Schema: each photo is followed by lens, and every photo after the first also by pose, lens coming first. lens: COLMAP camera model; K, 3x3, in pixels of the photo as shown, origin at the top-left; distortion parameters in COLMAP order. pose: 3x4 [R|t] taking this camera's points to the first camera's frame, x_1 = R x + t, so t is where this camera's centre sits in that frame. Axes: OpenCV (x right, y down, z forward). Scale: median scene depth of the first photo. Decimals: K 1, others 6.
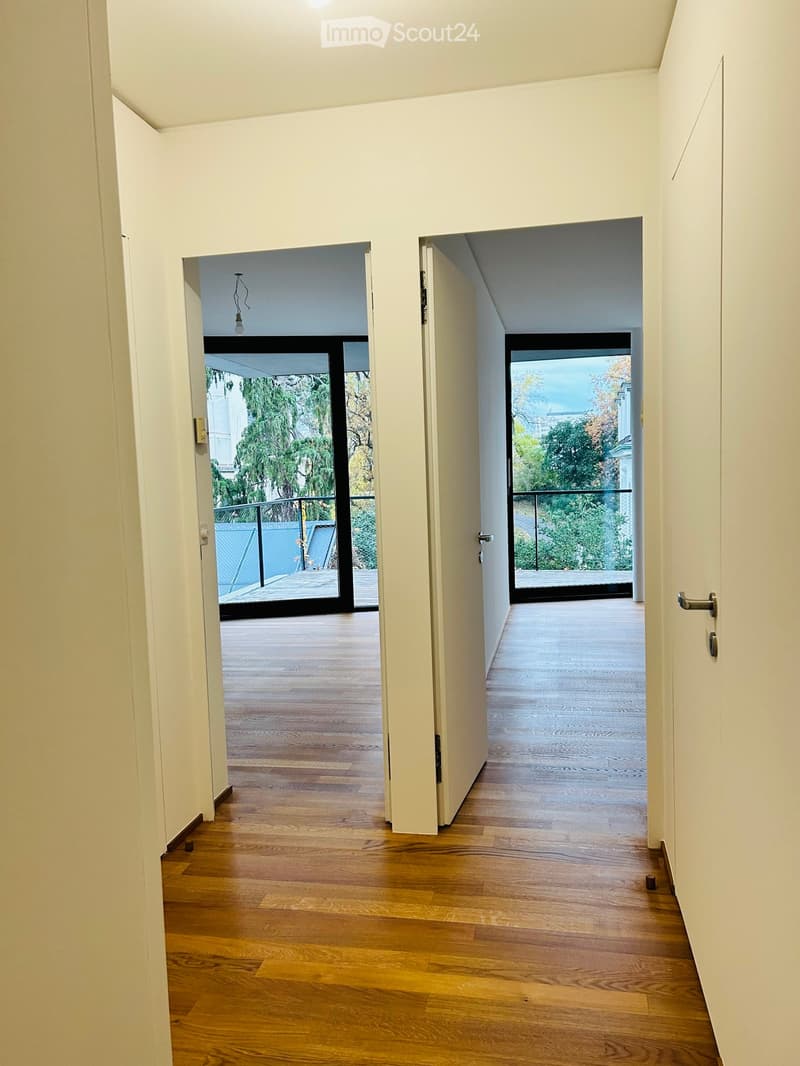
lens RADIAL K [[807.2, 0, 400.0], [0, 807.2, 533.0], [0, 0, 1]] dist [0.074736, -0.001165]
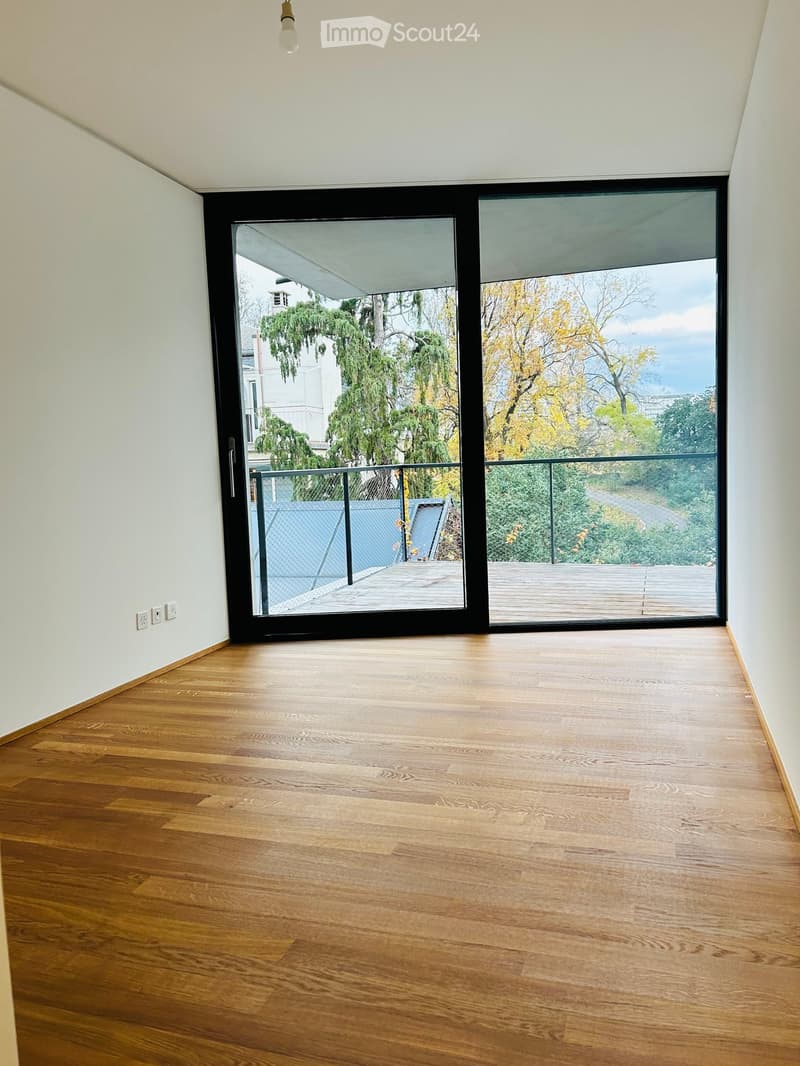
lens RADIAL K [[807.2, 0, 400.0], [0, 807.2, 533.0], [0, 0, 1]] dist [0.074736, -0.001165]
pose [[0.992995, 0.011199, -0.117628, -0.020766], [-0.009165, 0.999799, 0.017823, 0.003665], [0.117804, -0.016620, 0.992898, 0.143613]]
